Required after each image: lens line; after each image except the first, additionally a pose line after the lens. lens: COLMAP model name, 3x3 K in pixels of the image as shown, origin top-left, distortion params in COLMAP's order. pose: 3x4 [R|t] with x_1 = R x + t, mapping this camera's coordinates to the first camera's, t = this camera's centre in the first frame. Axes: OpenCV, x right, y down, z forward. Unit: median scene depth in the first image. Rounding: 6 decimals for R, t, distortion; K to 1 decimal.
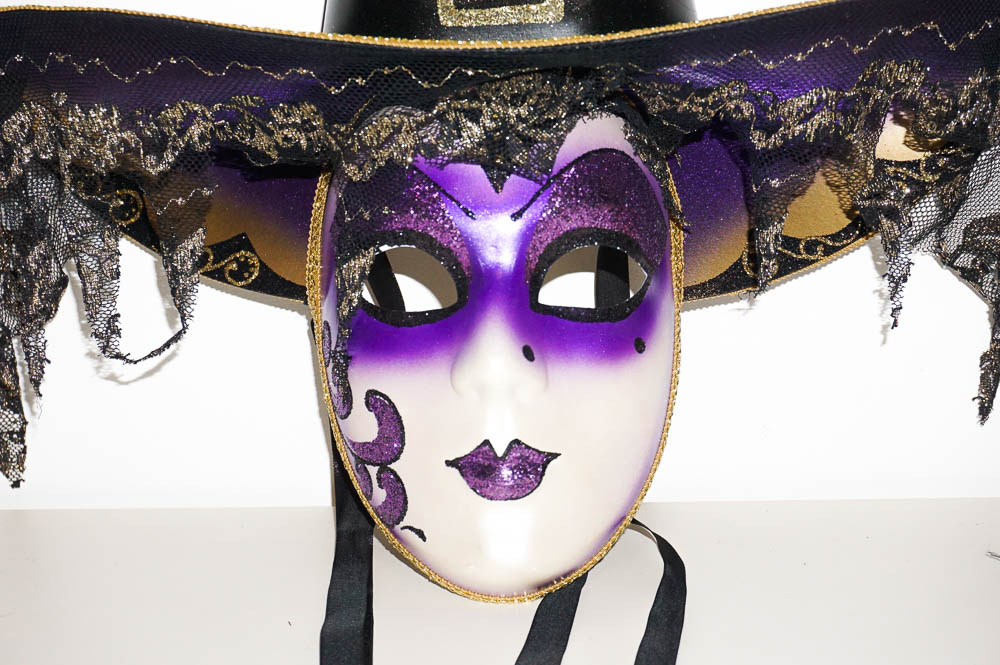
lens RADIAL K [[1657.8, 0, 500.3], [0, 1657.8, 334.3], [0, 0, 1]] dist [0.027790, 0.000000]
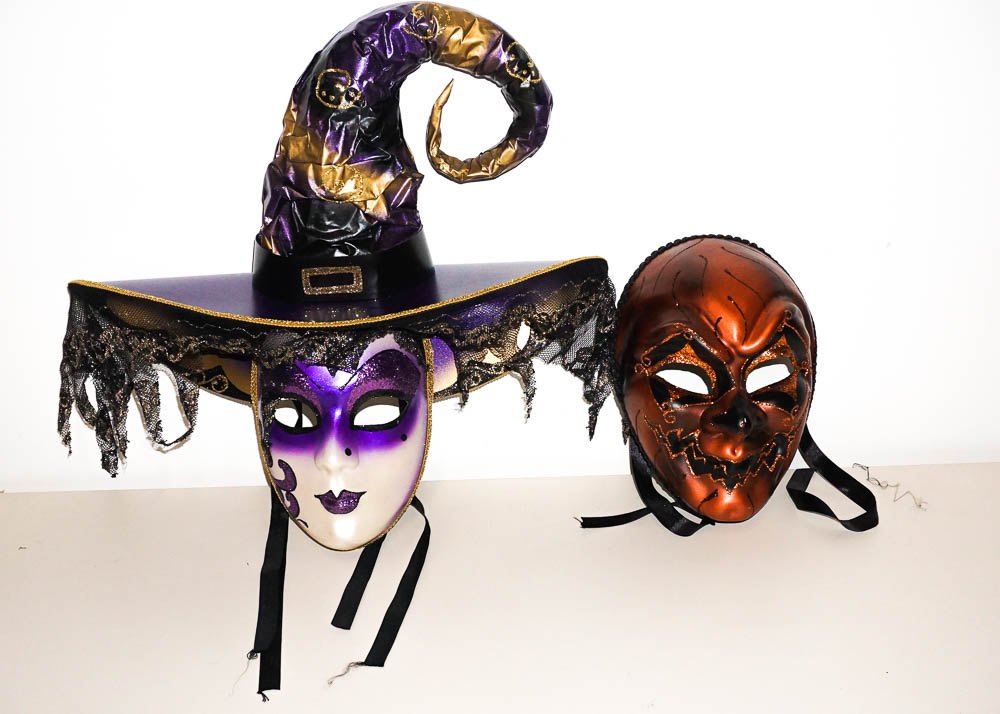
lens RADIAL K [[1304.1, 0, 496.1], [0, 1304.1, 358.8], [0, 0, 1]] dist [0.025373, 0.000000]
pose [[0.999557, -0.019429, 0.022536, 0.165568], [0.015028, 0.983334, 0.181188, -0.395459], [-0.025681, -0.180769, 0.983190, -0.650109]]
